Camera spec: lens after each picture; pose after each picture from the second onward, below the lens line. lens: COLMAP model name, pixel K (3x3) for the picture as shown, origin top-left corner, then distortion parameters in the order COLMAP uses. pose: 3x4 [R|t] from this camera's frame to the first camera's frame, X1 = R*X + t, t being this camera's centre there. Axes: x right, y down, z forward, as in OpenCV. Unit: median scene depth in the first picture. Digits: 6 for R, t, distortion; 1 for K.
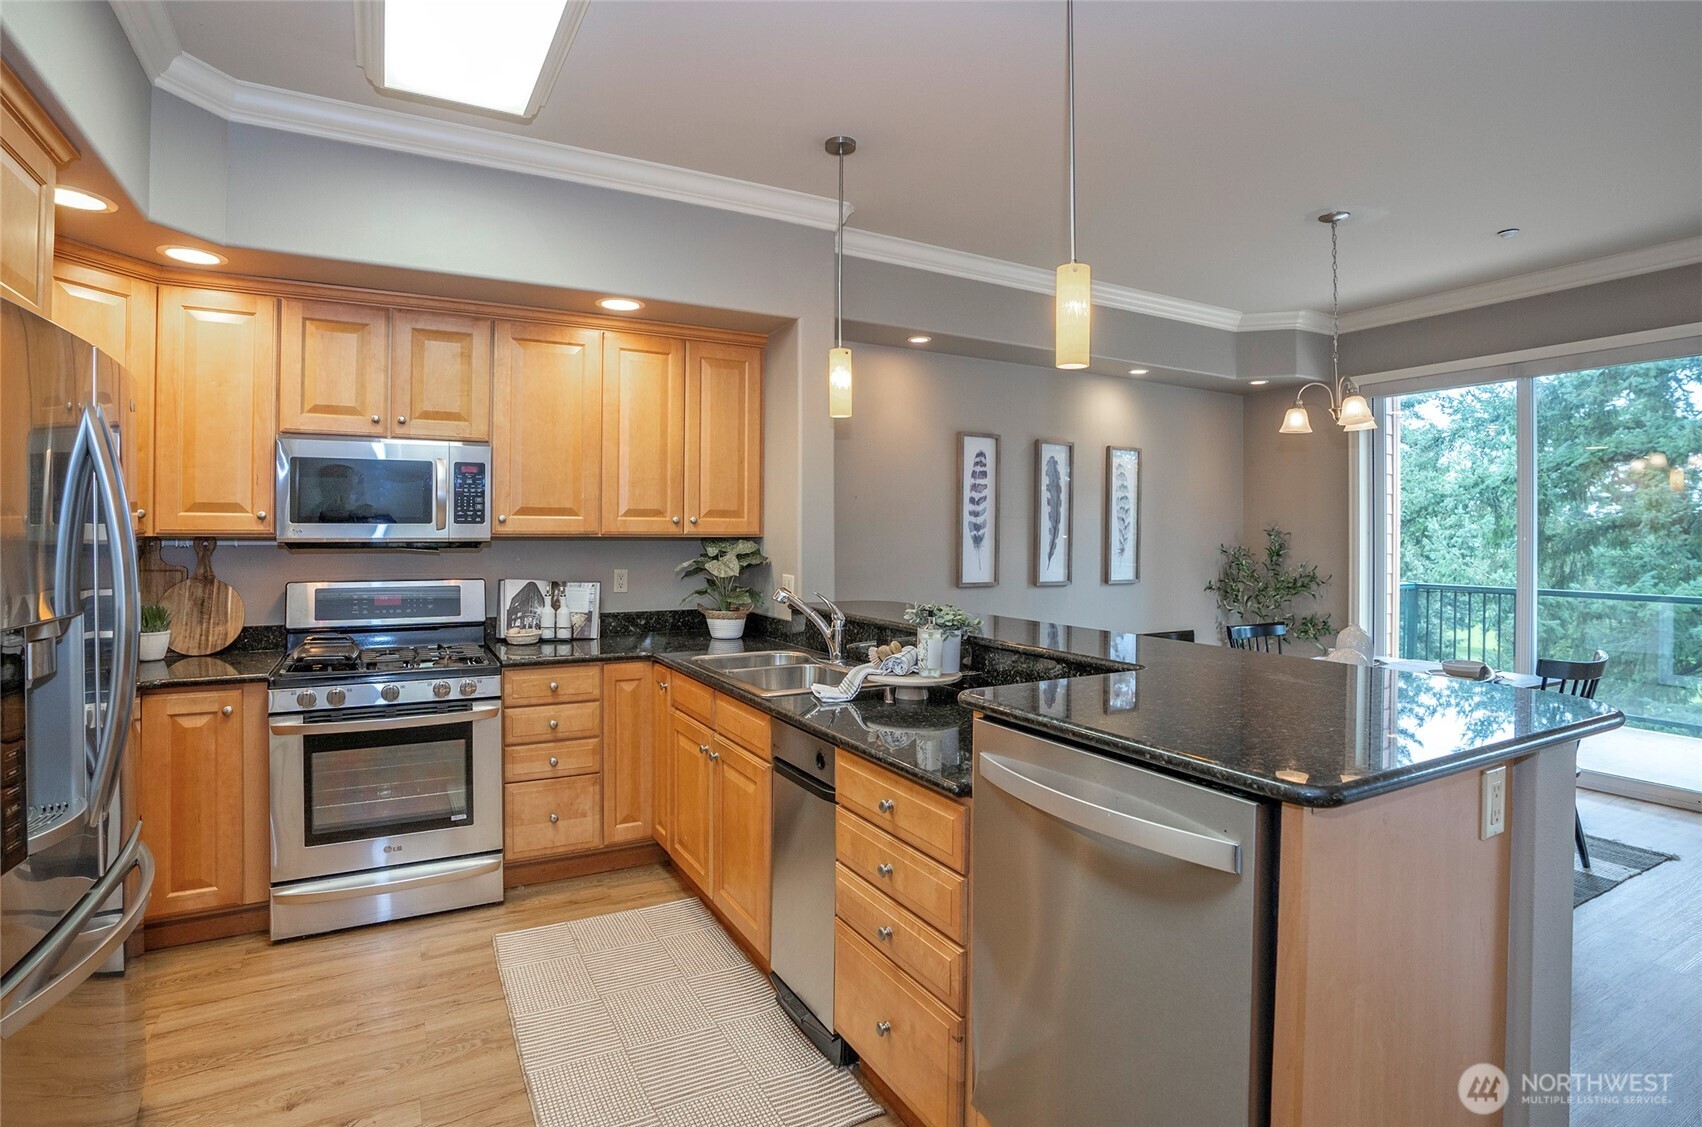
lens RADIAL K [[830.8, 0, 830.3], [0, 830.8, 530.4], [0, 0, 1]] dist [-0.079148, 0.028101]
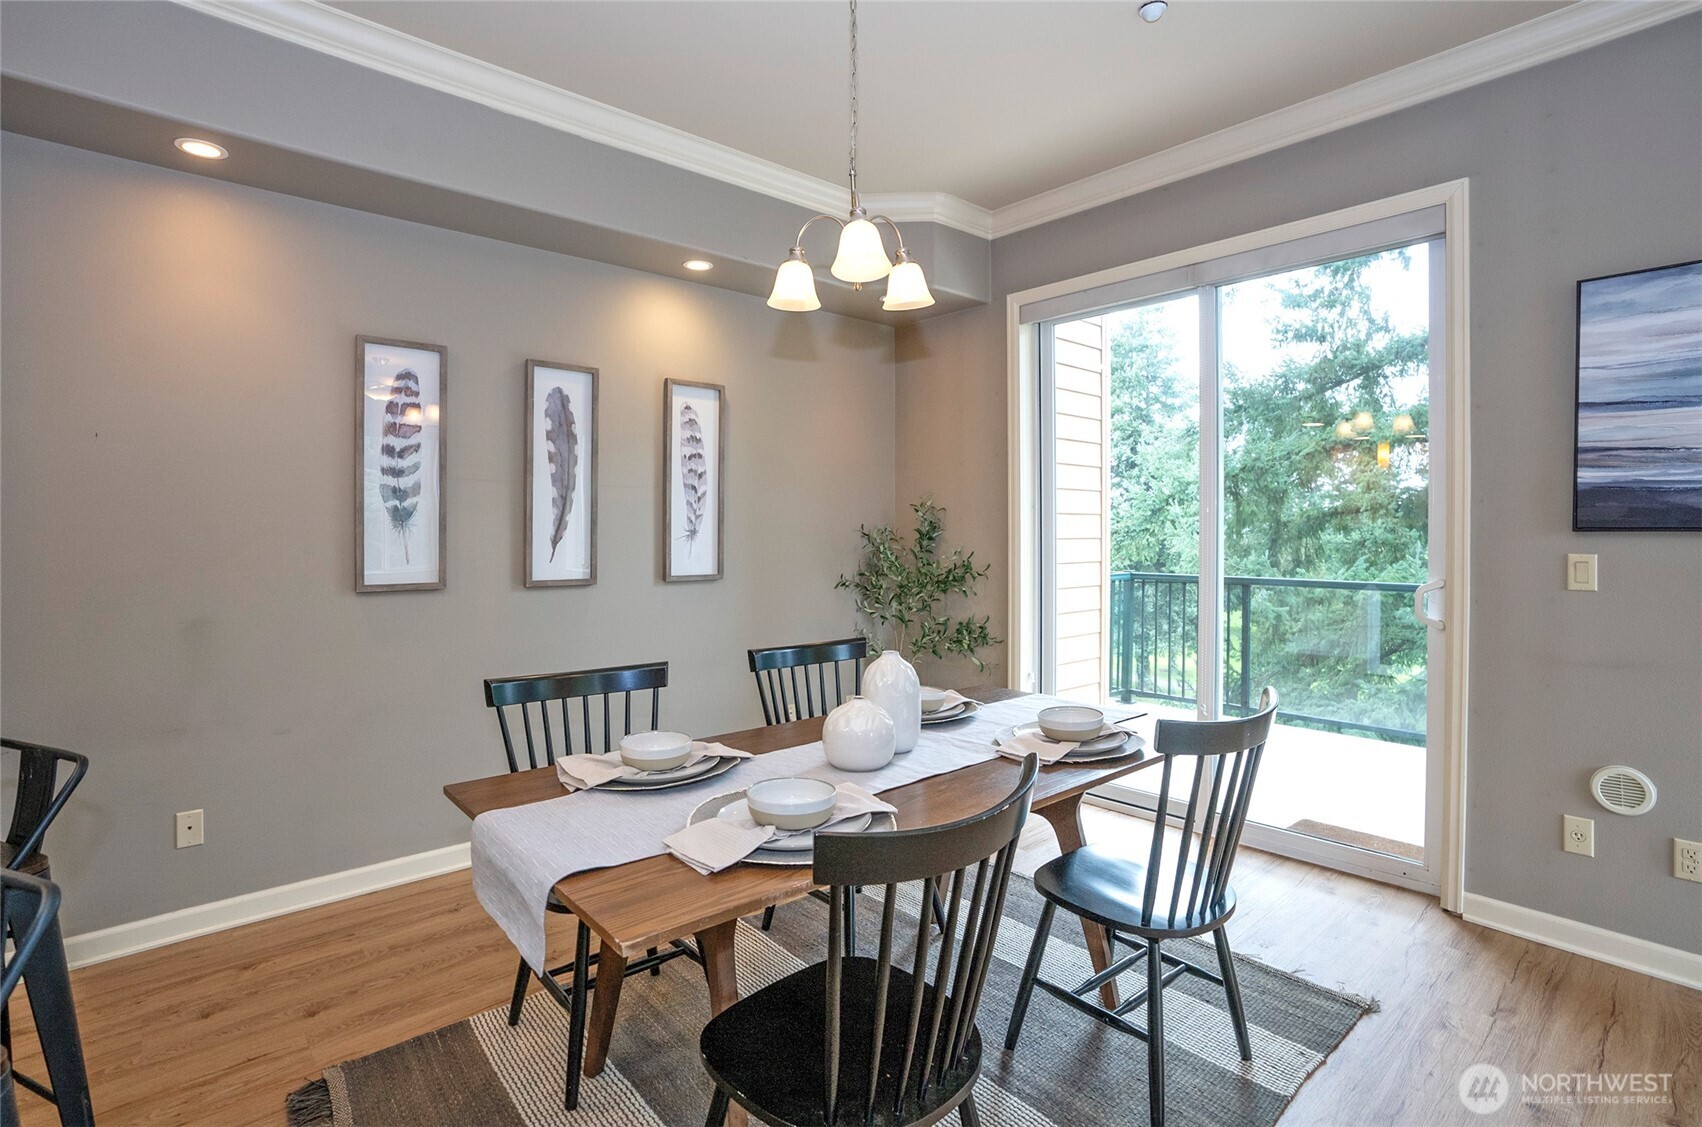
lens RADIAL K [[823.8, 0, 863.4], [0, 823.8, 535.8], [0, 0, 1]] dist [-0.066031, 0.027927]
pose [[0.969633, -0.008222, 0.244428, 0.495615], [0.005838, 0.999928, 0.010476, 0.031143], [-0.244496, -0.008731, 0.969611, 0.455099]]
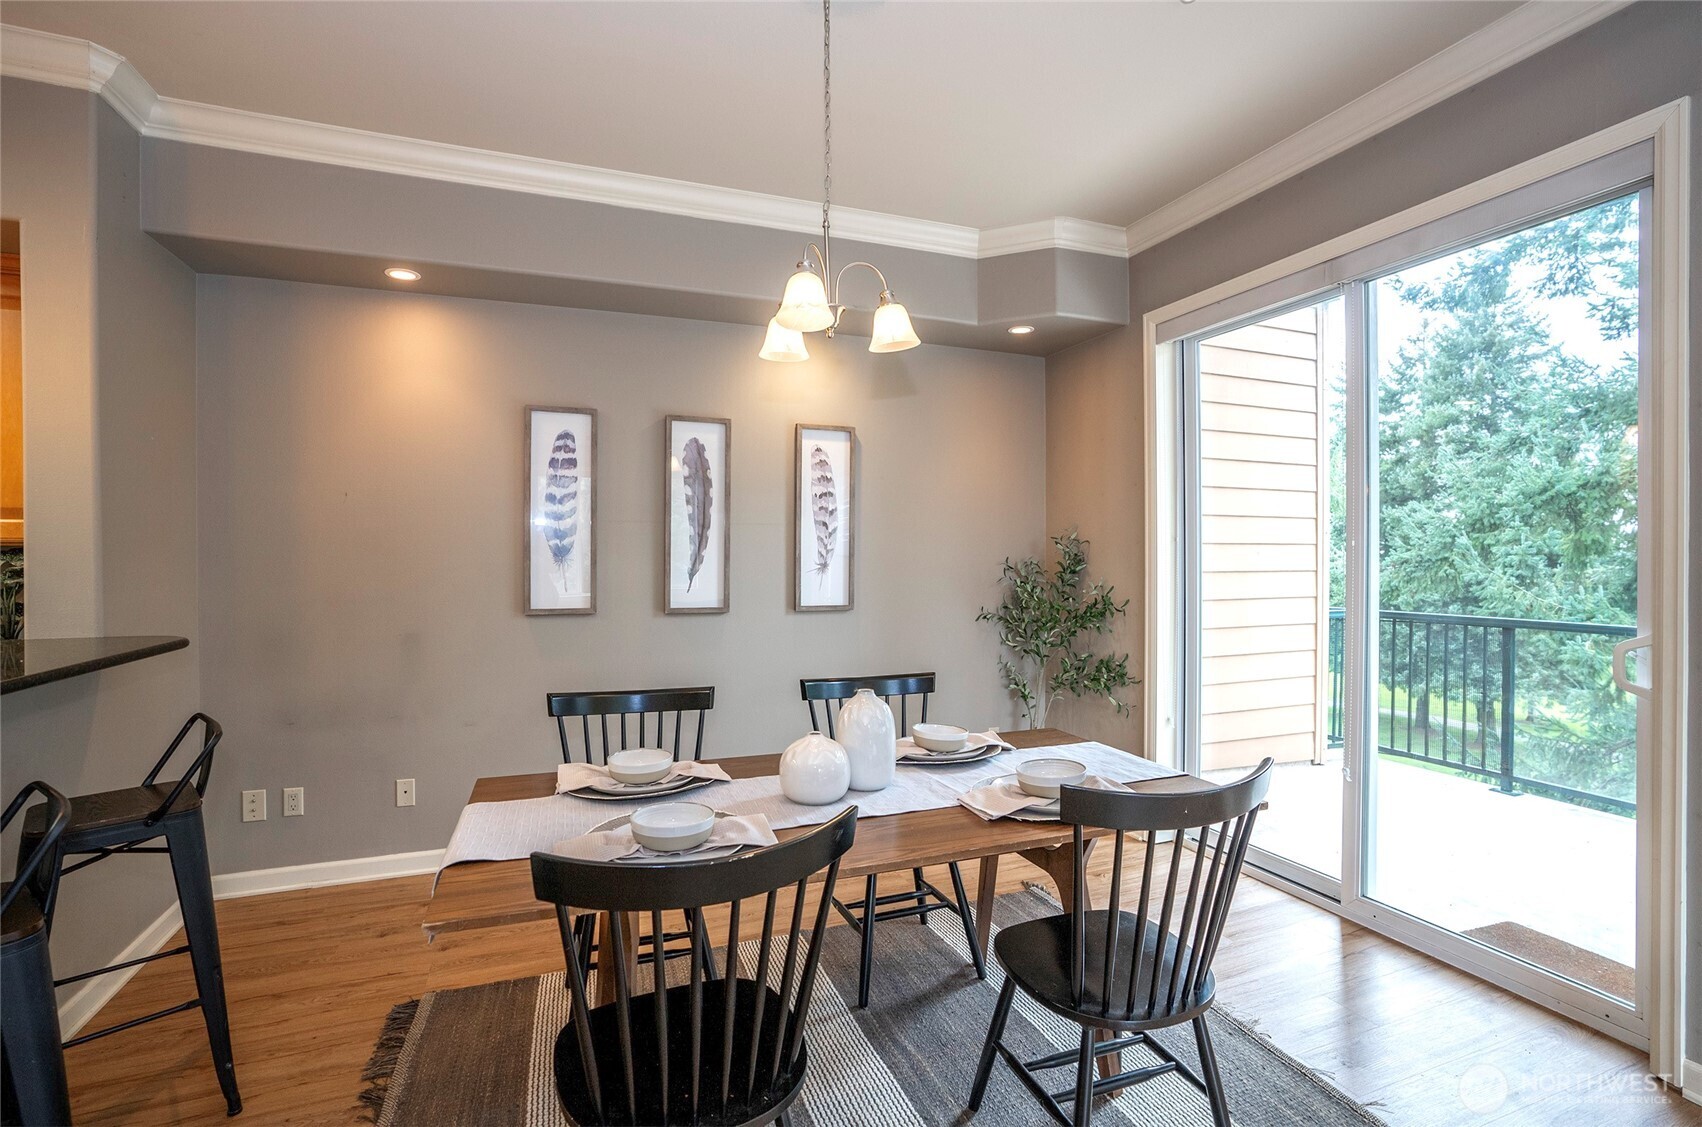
lens RADIAL K [[796.1, 0, 862.0], [0, 796.1, 559.3], [0, 0, 1]] dist [-0.062632, 0.025095]
pose [[0.993792, -0.005091, -0.111136, 0.714379], [0.005744, 0.999968, 0.005556, 0.022152], [0.111104, -0.006159, 0.993790, 0.446229]]
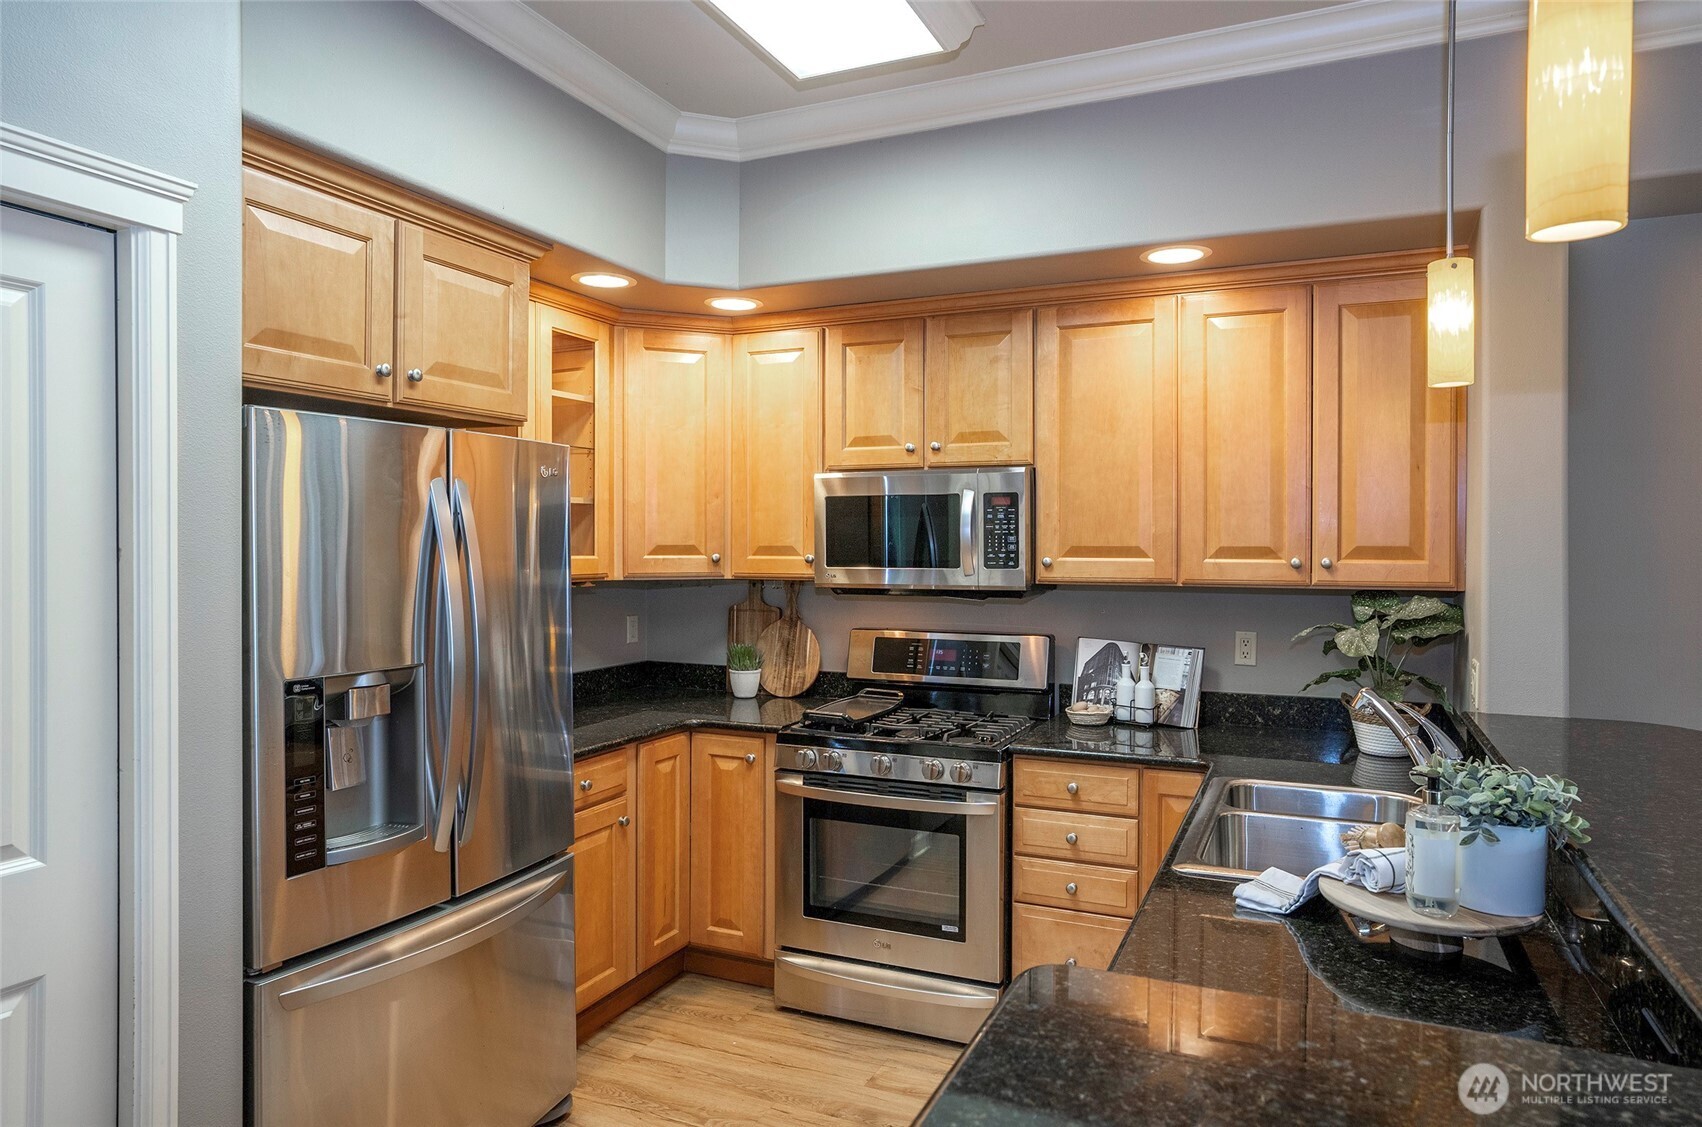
lens RADIAL K [[1052.1, 0, 860.4], [0, 1052.1, 552.3], [0, 0, 1]] dist [-0.044471, 0.048349]
pose [[0.611109, 0.003083, -0.791541, 0.262119], [0.003156, 0.999975, 0.006332, -0.027748], [0.791540, -0.006368, 0.611084, 0.229247]]
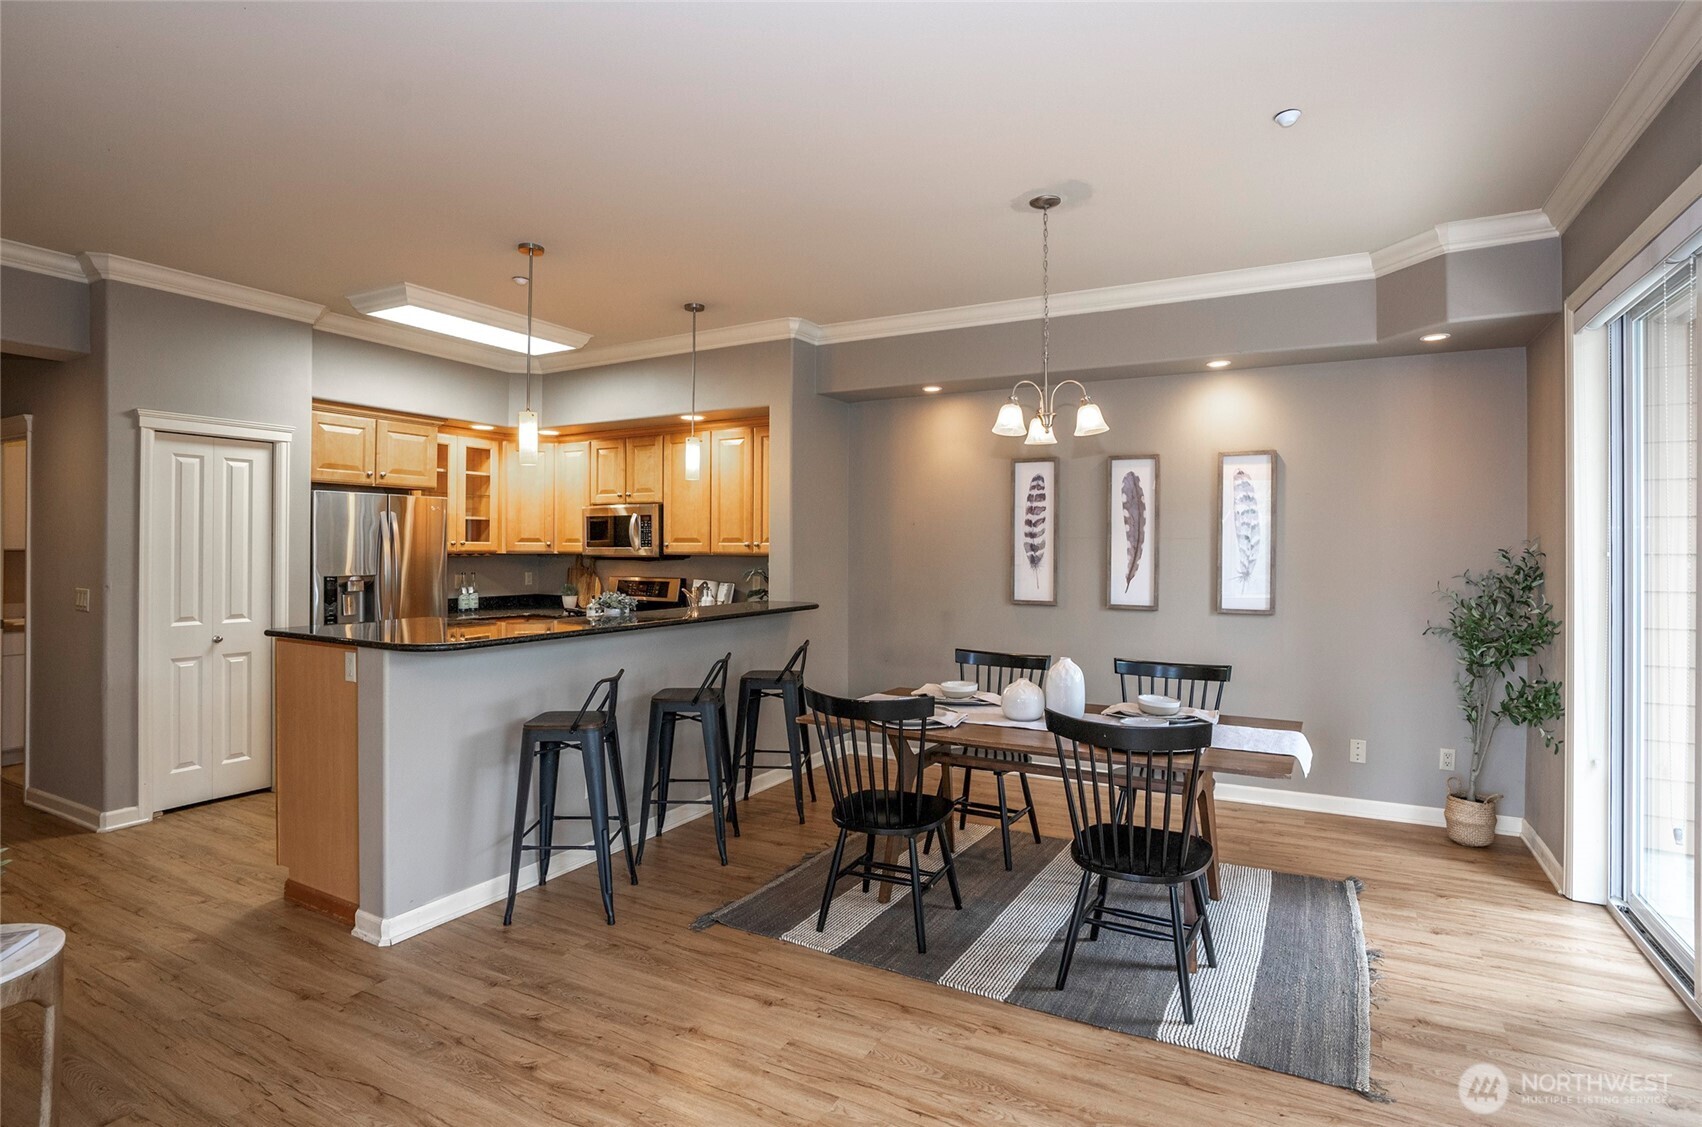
lens RADIAL K [[849.9, 0, 871.8], [0, 849.9, 546.7], [0, 0, 1]] dist [-0.066139, 0.031524]
pose [[0.556003, -0.003989, -0.831171, 1.304395], [0.000613, 0.999990, -0.004389, -0.000910], [0.831180, 0.001931, 0.556000, 0.312695]]
